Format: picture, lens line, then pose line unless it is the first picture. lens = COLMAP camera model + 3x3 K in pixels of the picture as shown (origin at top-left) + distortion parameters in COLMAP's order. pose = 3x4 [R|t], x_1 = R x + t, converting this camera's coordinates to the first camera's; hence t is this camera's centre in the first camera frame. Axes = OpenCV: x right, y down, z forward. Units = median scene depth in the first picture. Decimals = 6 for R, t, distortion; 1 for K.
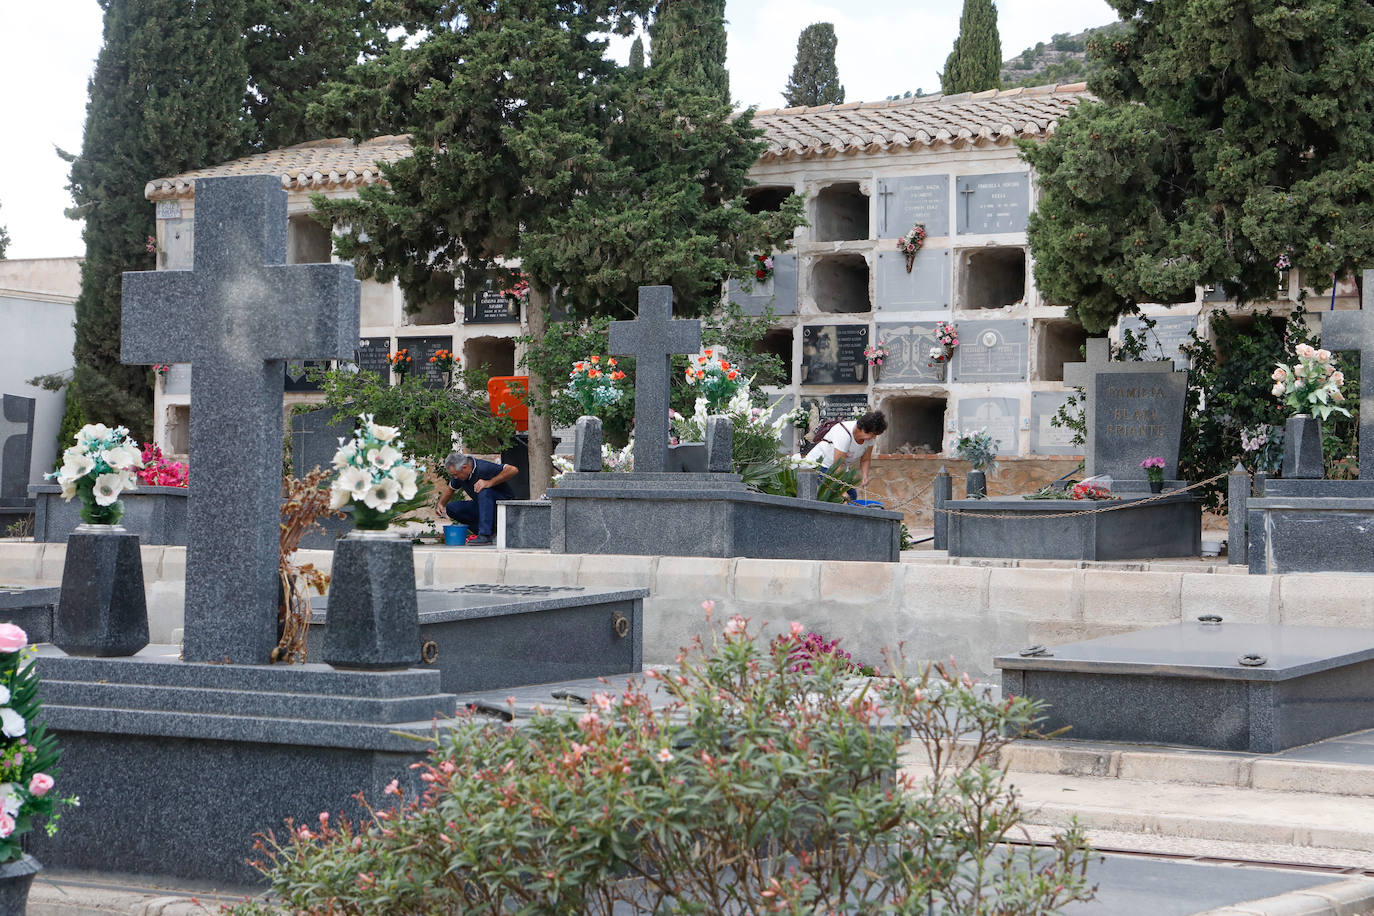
lens RADIAL K [[2766.3, 0, 687.0], [0, 2766.3, 458.0], [0, 0, 1]] dist [0.221739, -0.079201]
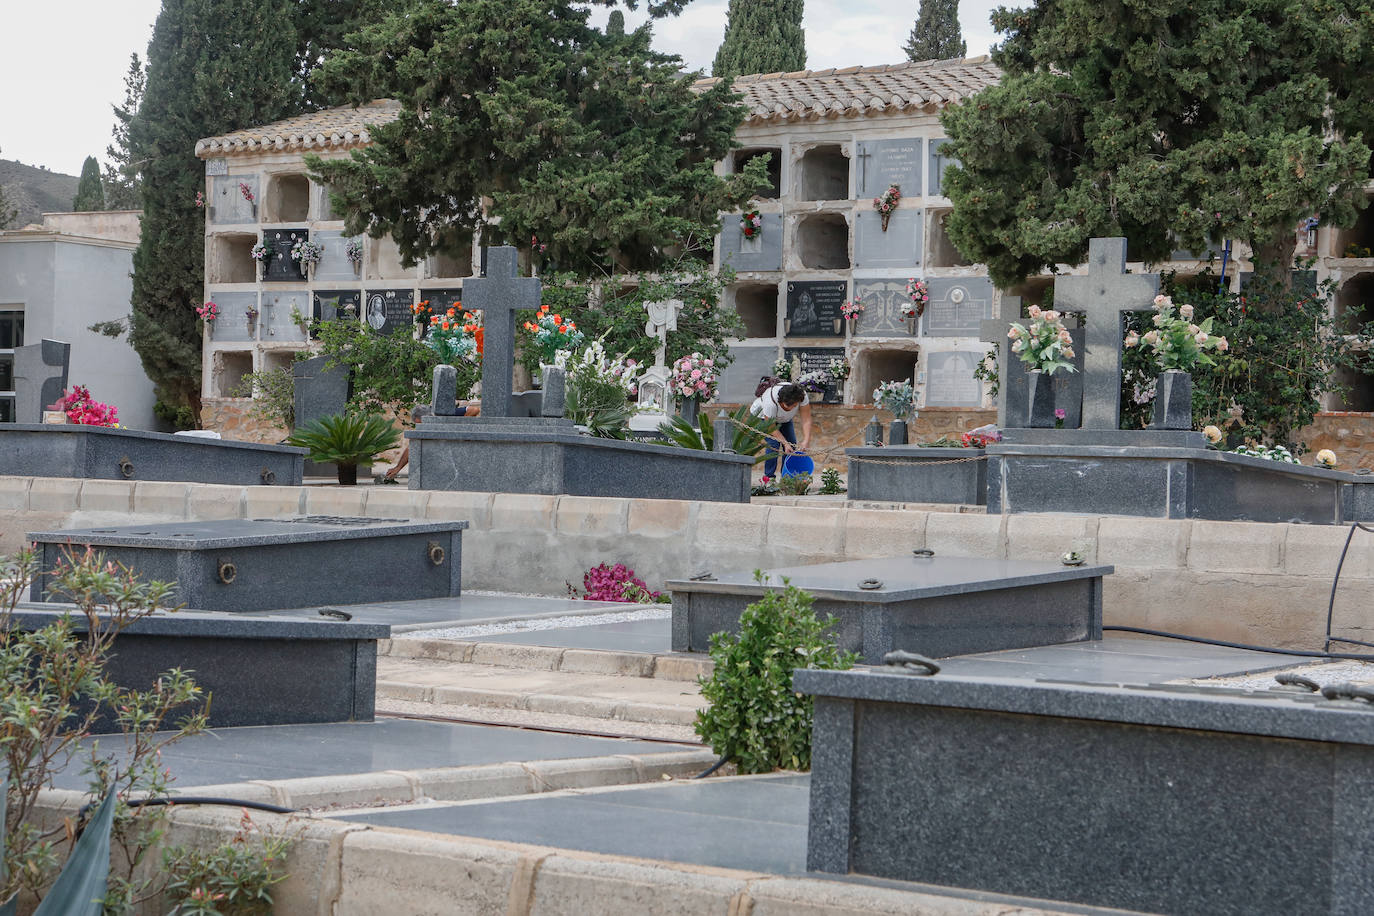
lens RADIAL K [[2766.3, 0, 687.0], [0, 2766.3, 458.0], [0, 0, 1]] dist [0.221739, -0.079201]
pose [[0.997138, 0.011737, -0.074692, 0.092939], [-0.010385, 0.999776, 0.018461, 0.000277], [0.074892, -0.017633, 0.997036, -0.057845]]
